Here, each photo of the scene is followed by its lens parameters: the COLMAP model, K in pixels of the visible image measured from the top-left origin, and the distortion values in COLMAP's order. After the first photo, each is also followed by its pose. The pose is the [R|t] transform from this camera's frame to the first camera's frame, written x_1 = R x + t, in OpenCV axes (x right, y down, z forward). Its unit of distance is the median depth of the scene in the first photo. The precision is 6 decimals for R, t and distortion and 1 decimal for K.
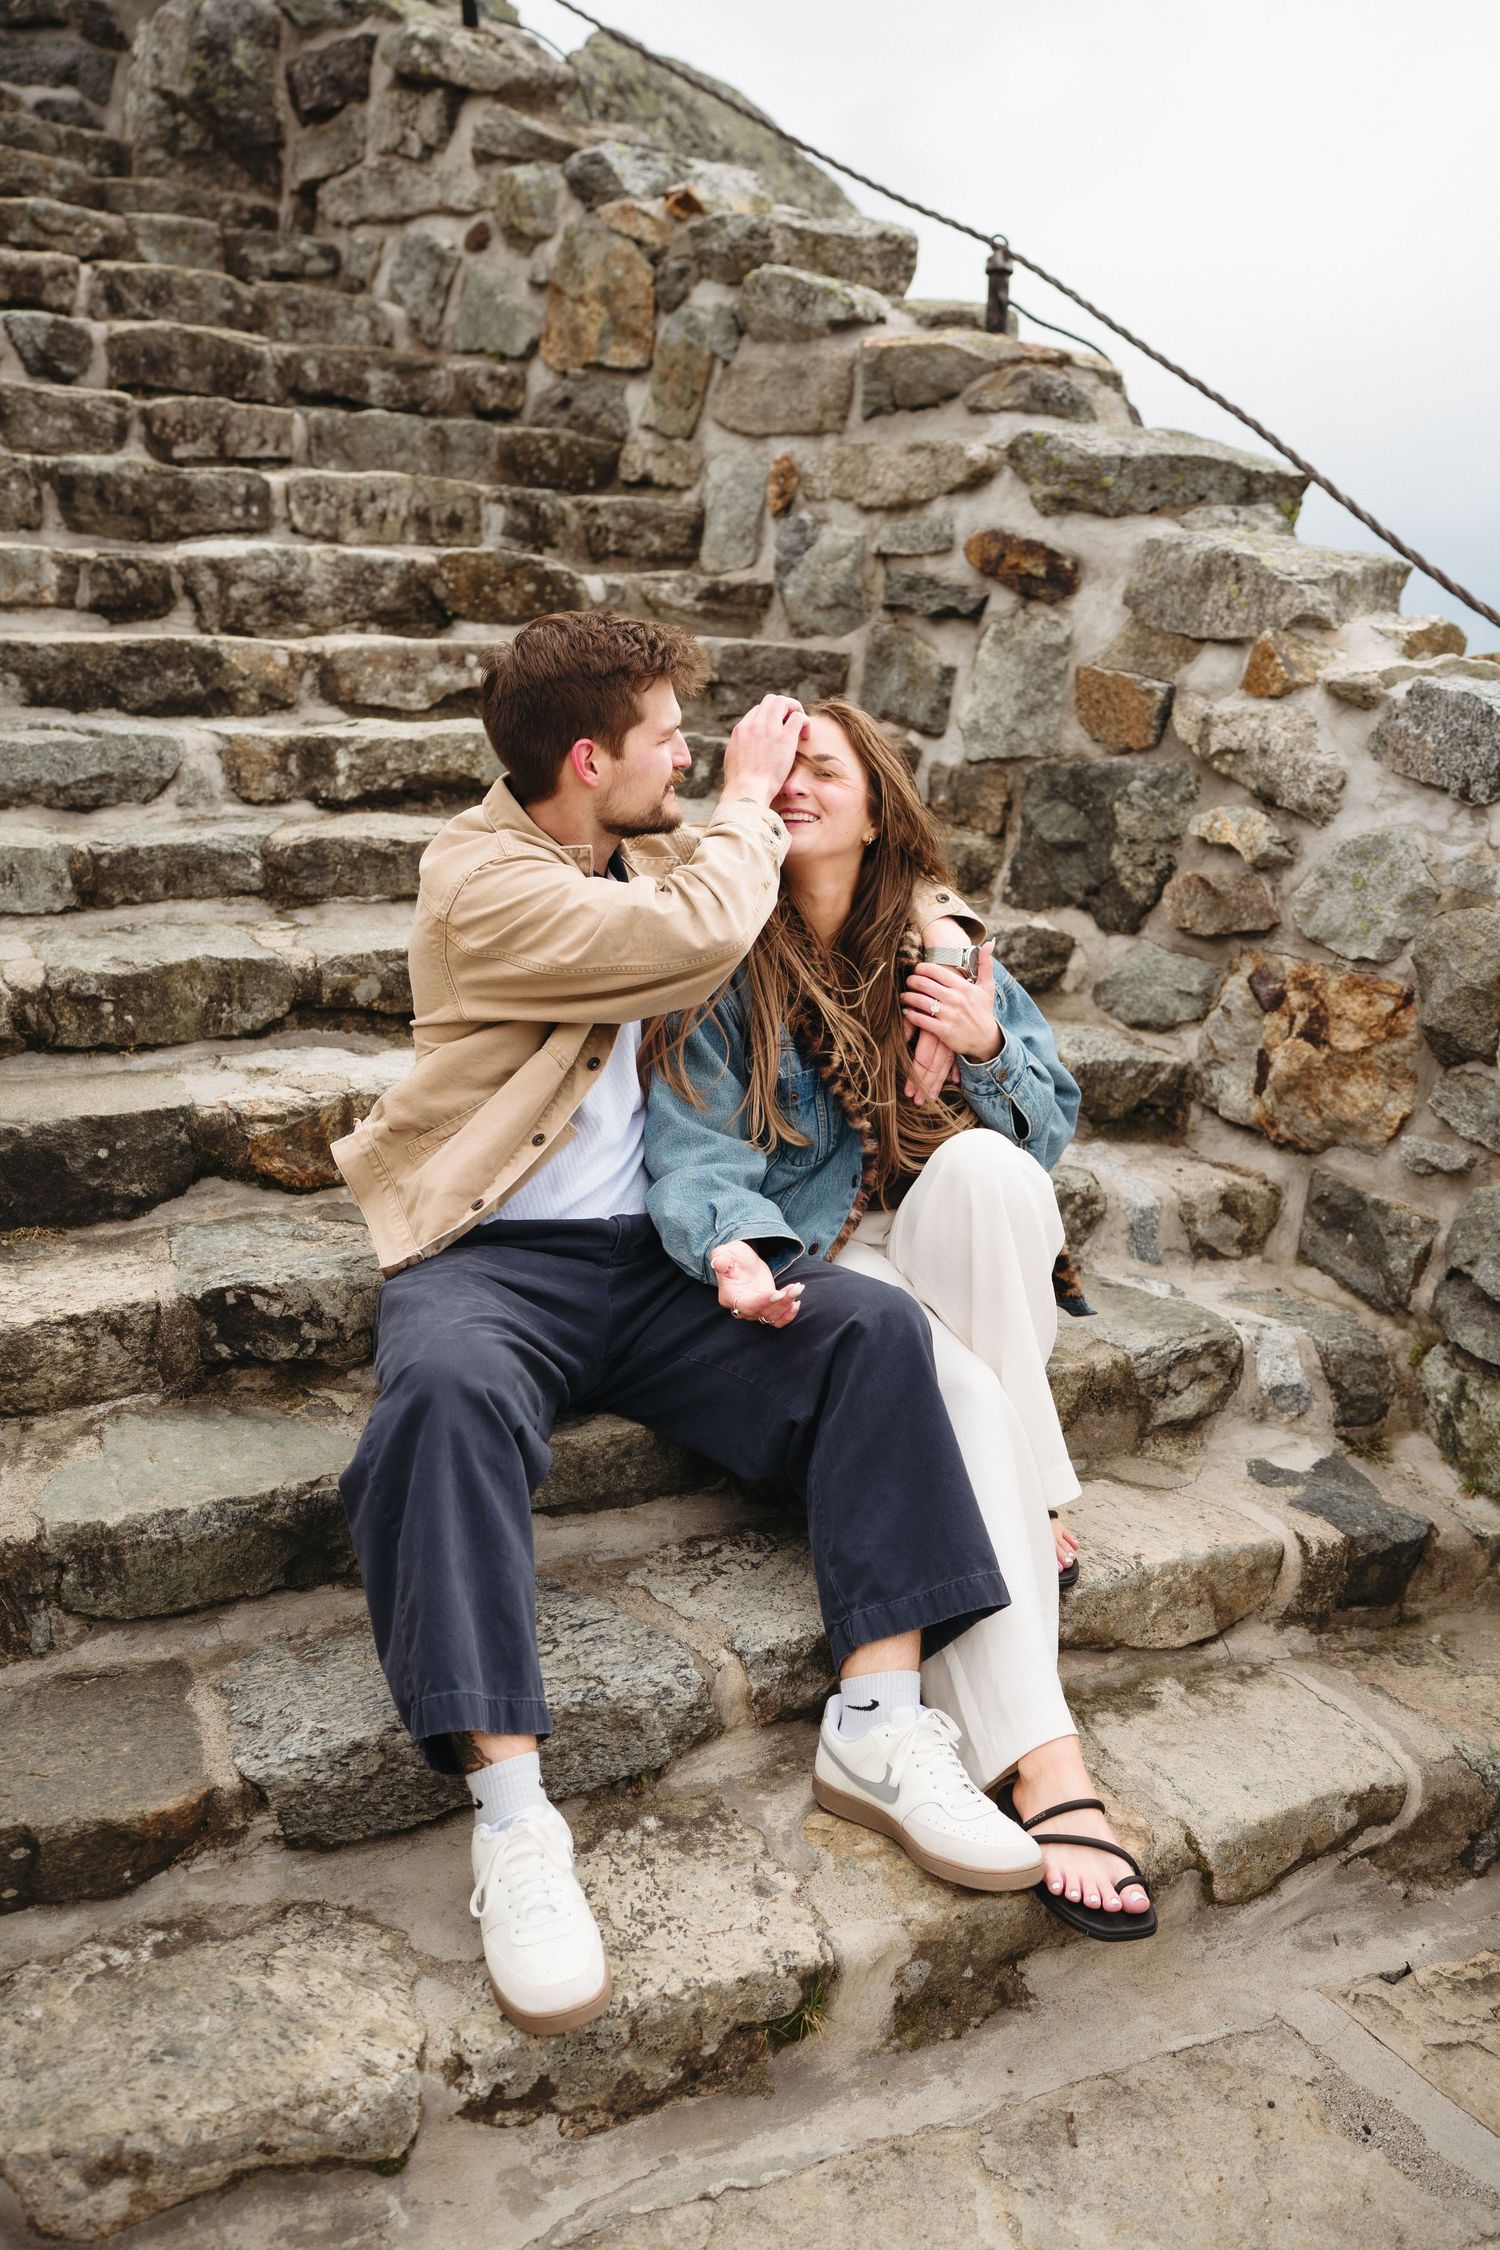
lens RADIAL K [[2185.8, 0, 745.0], [0, 2185.8, 1139.9], [0, 0, 1]] dist [0.004153, 0.000000]
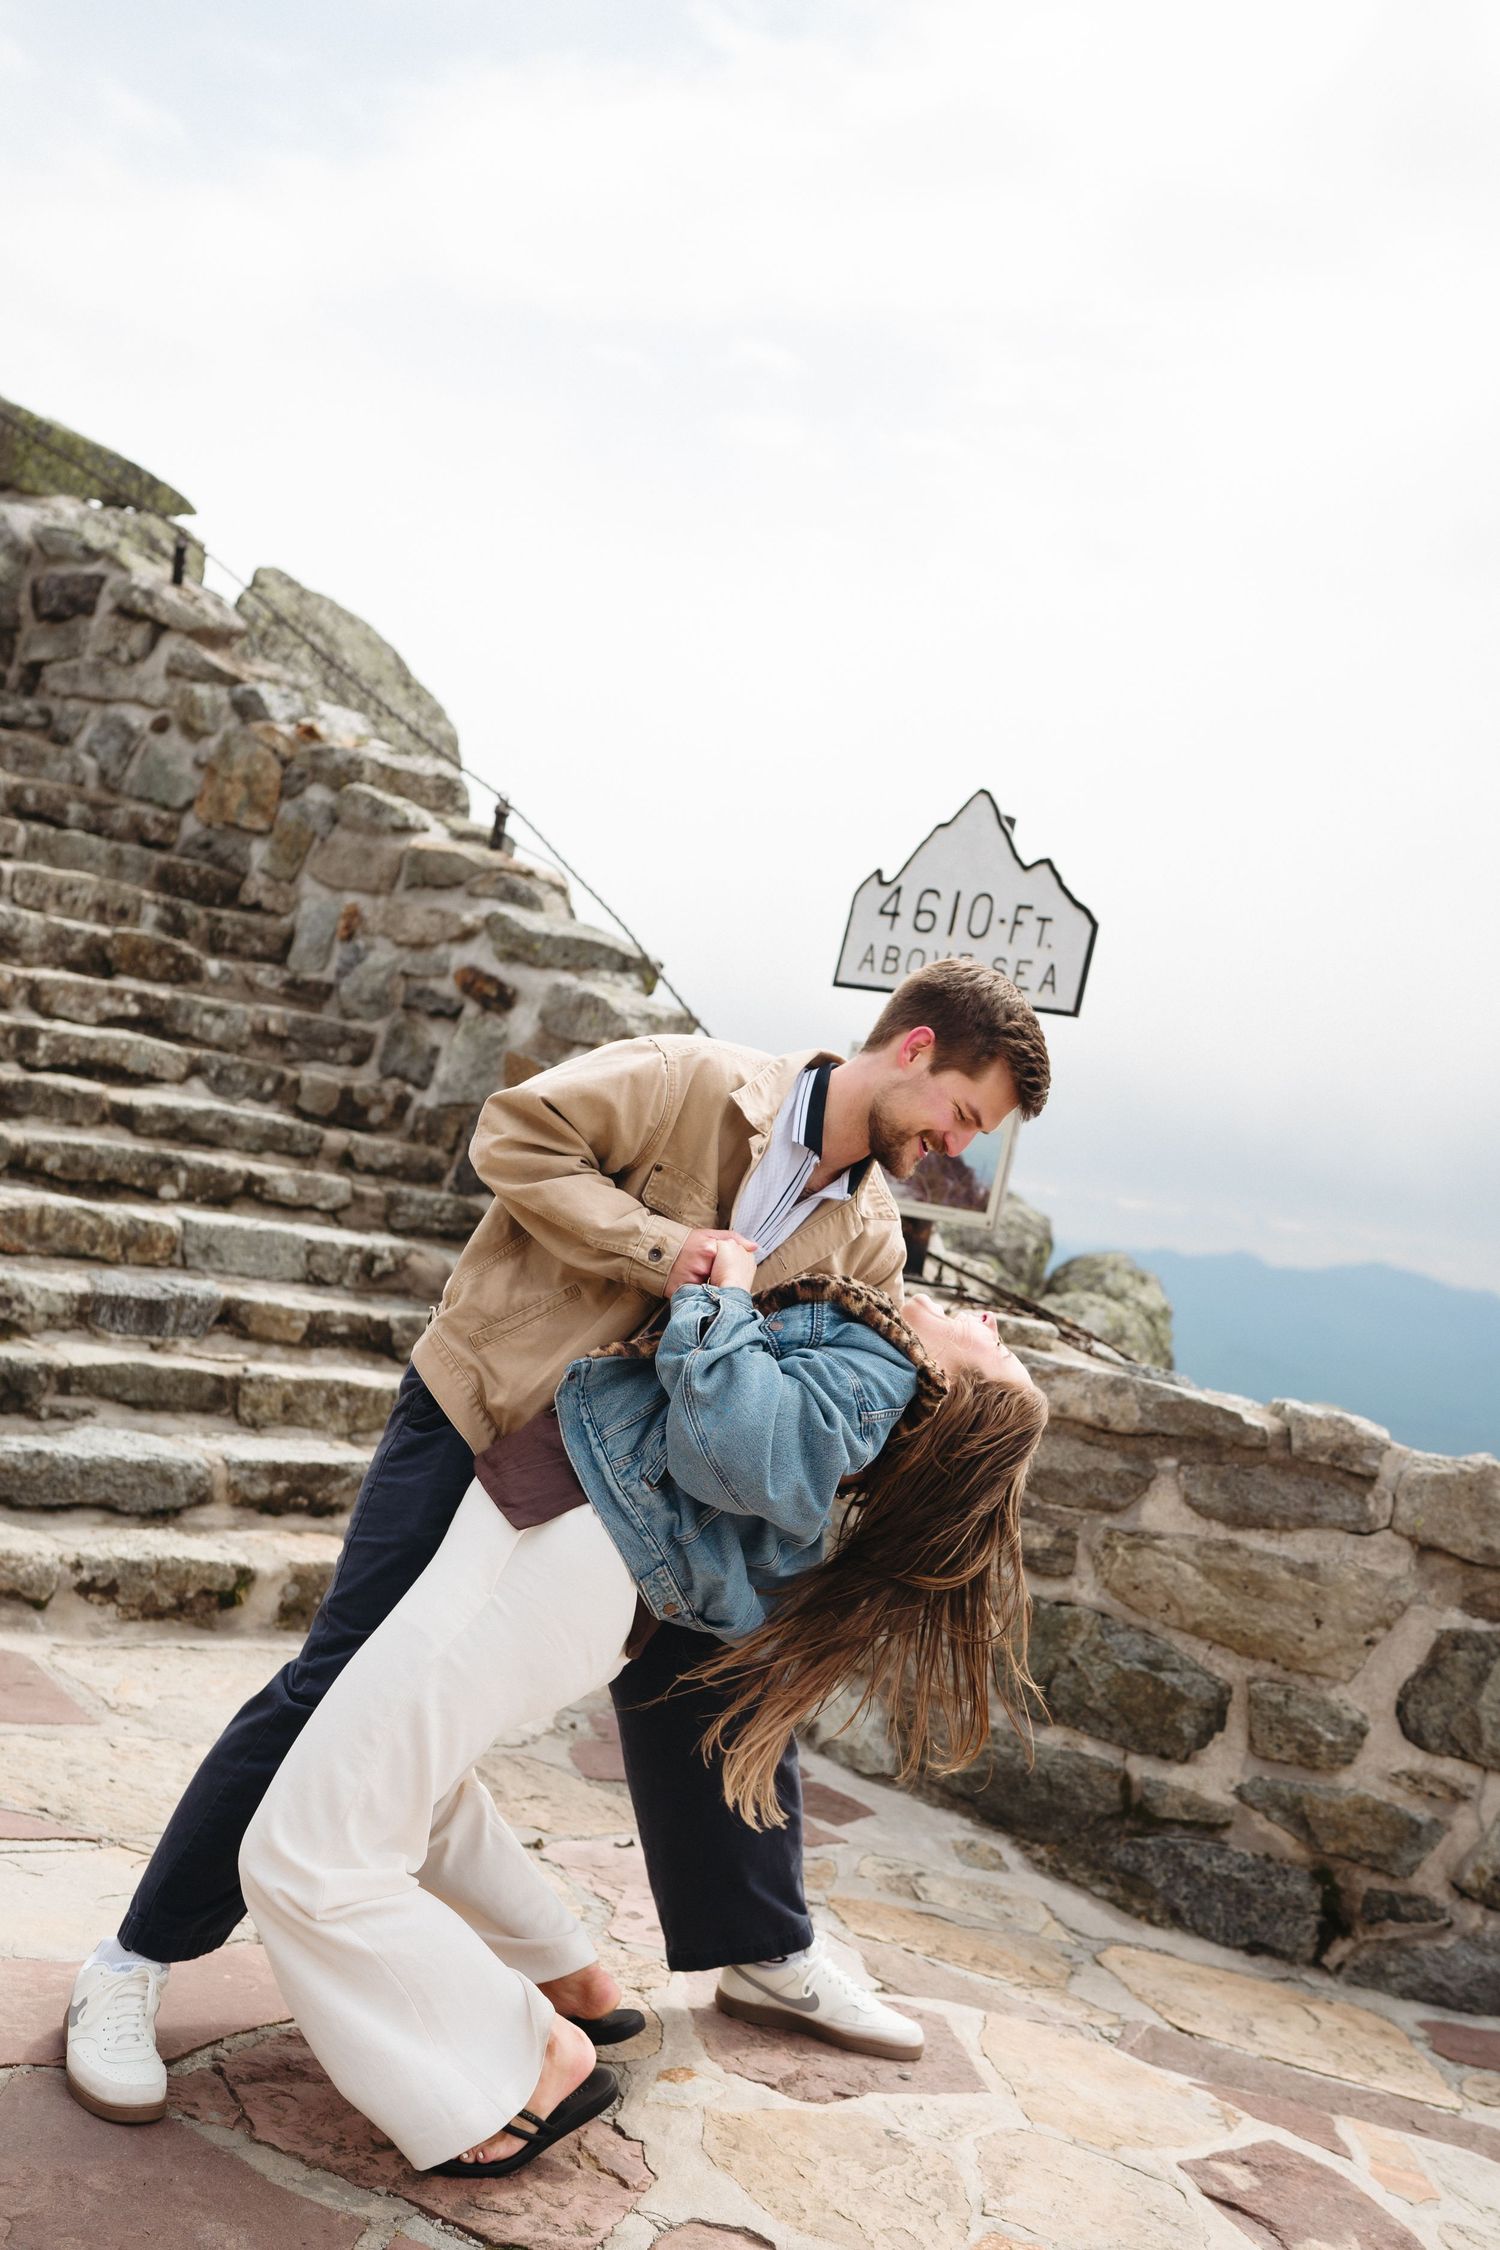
lens RADIAL K [[2622.7, 0, 764.4], [0, 2622.7, 1135.3], [0, 0, 1]] dist [0.014466, 0.000000]
pose [[0.977626, 0.136074, 0.160409, 0.031156], [-0.096833, 0.968103, -0.231084, 0.267239], [-0.186737, 0.210381, 0.959619, -0.868957]]
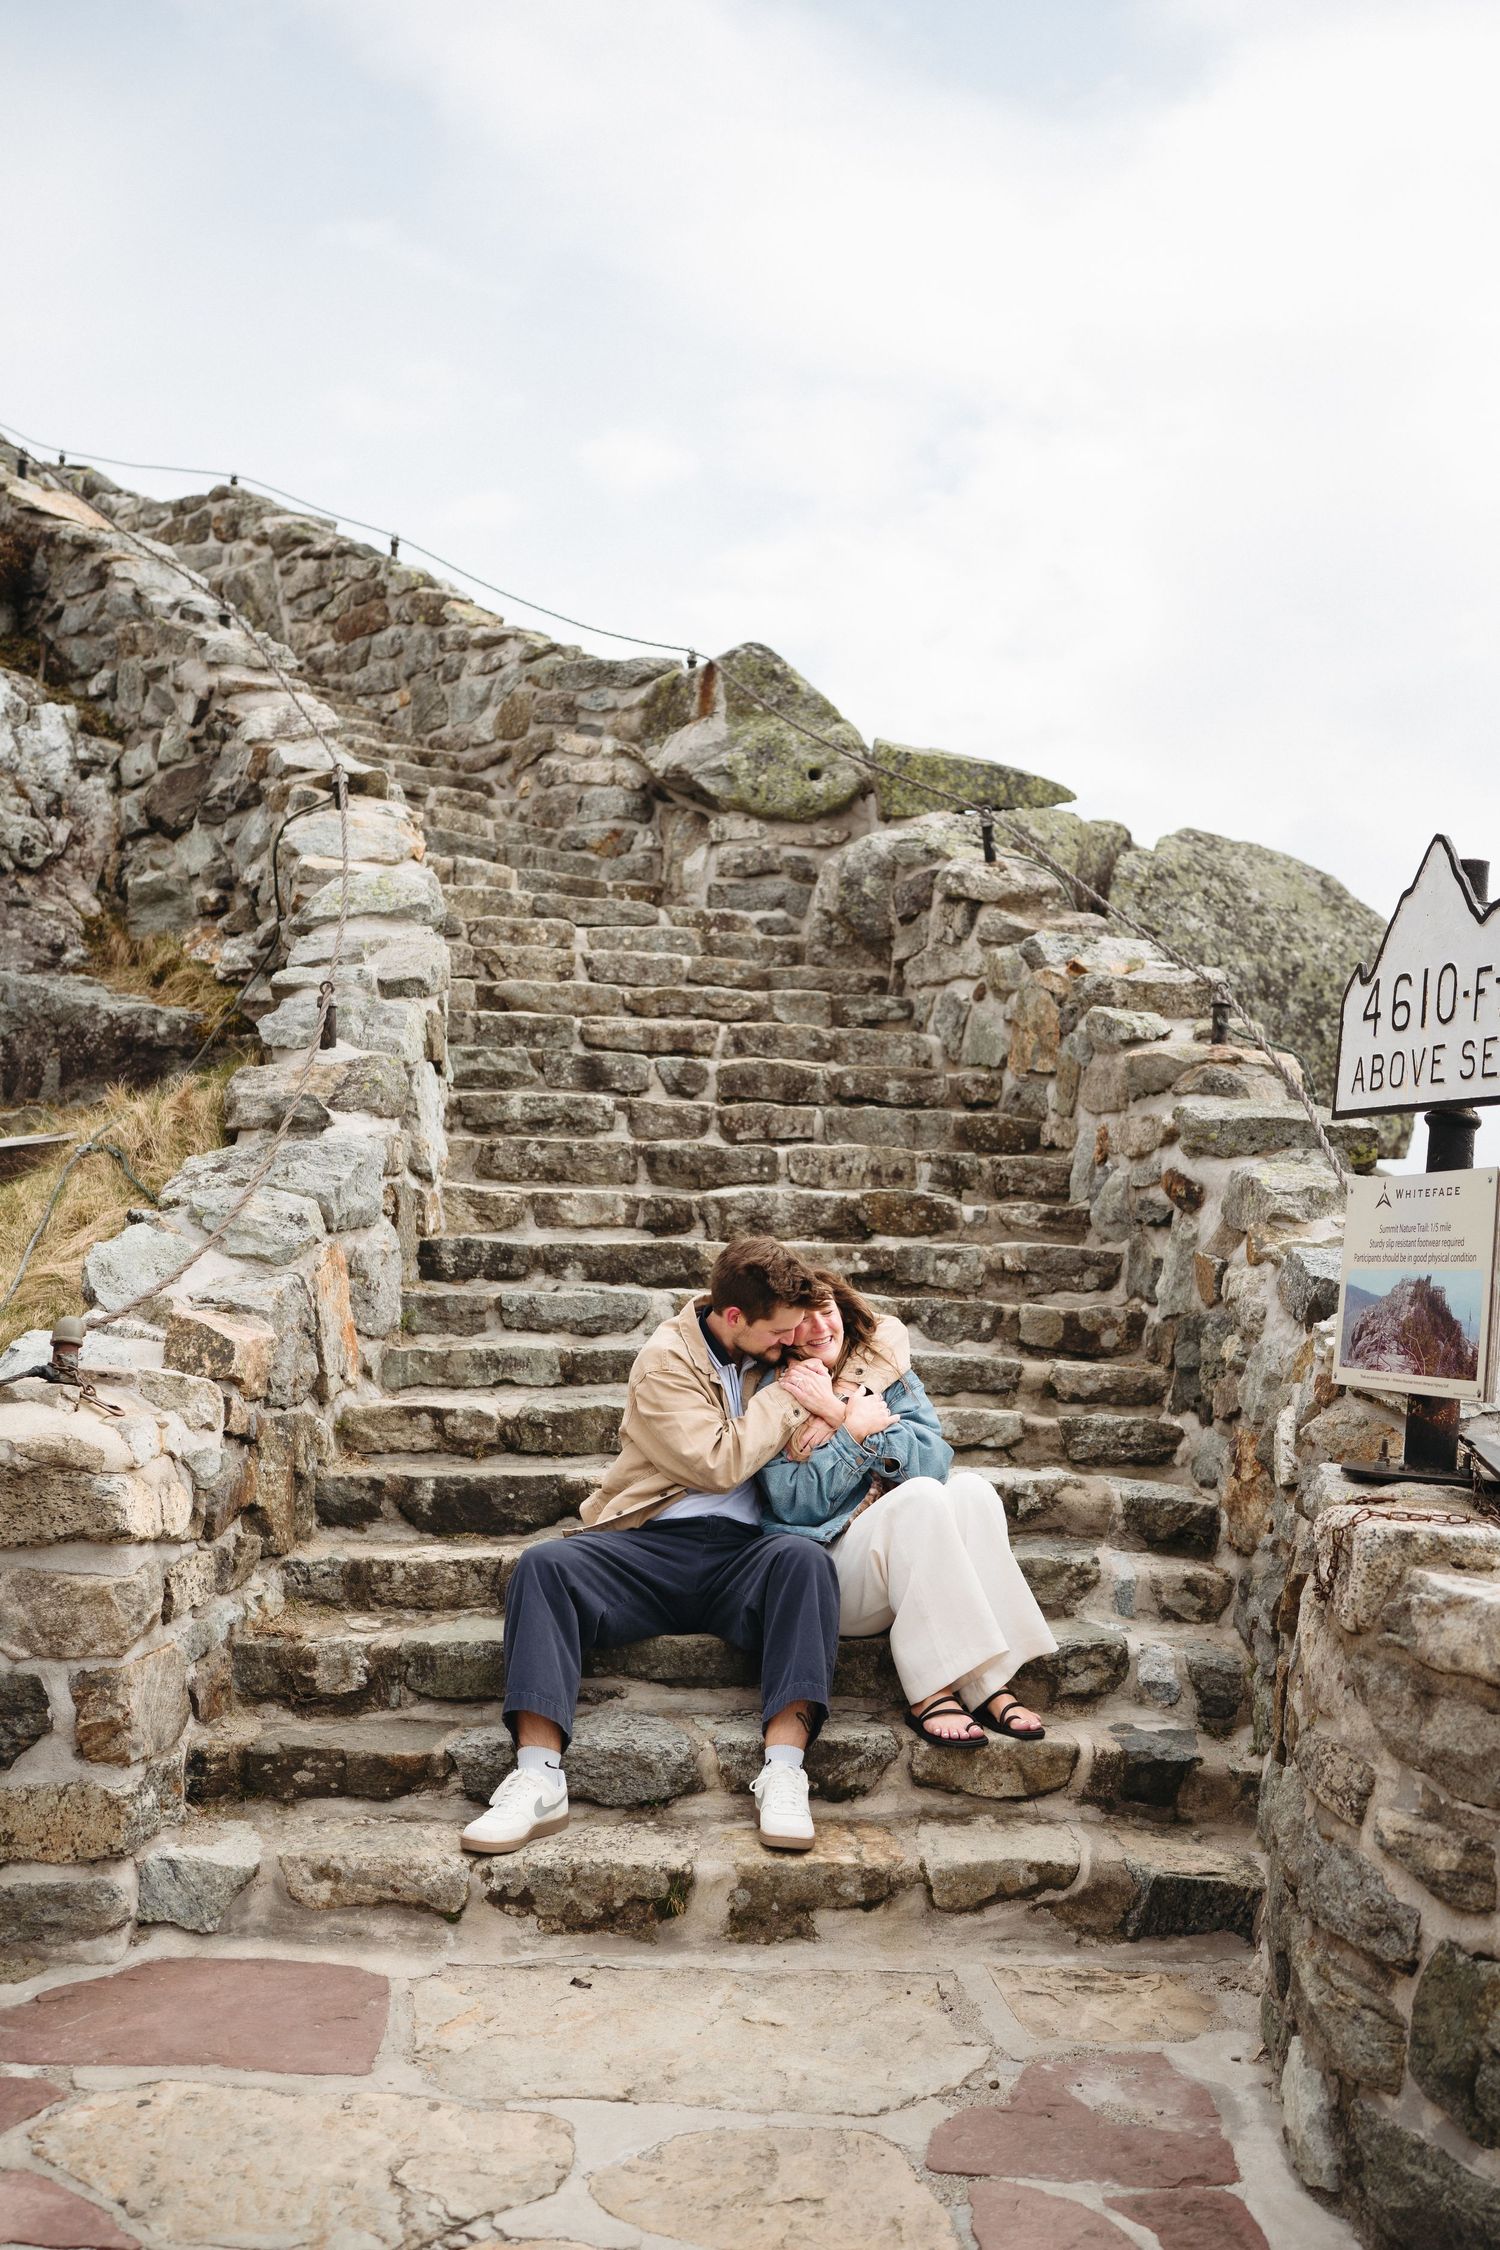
lens RADIAL K [[2185.8, 0, 732.3], [0, 2185.8, 1131.4], [0, 0, 1]] dist [0.004153, 0.000000]
pose [[0.905490, -0.032233, -0.423141, 0.477760], [-0.096959, 0.955023, -0.280233, 0.150755], [0.413142, 0.294775, 0.861639, -0.439815]]
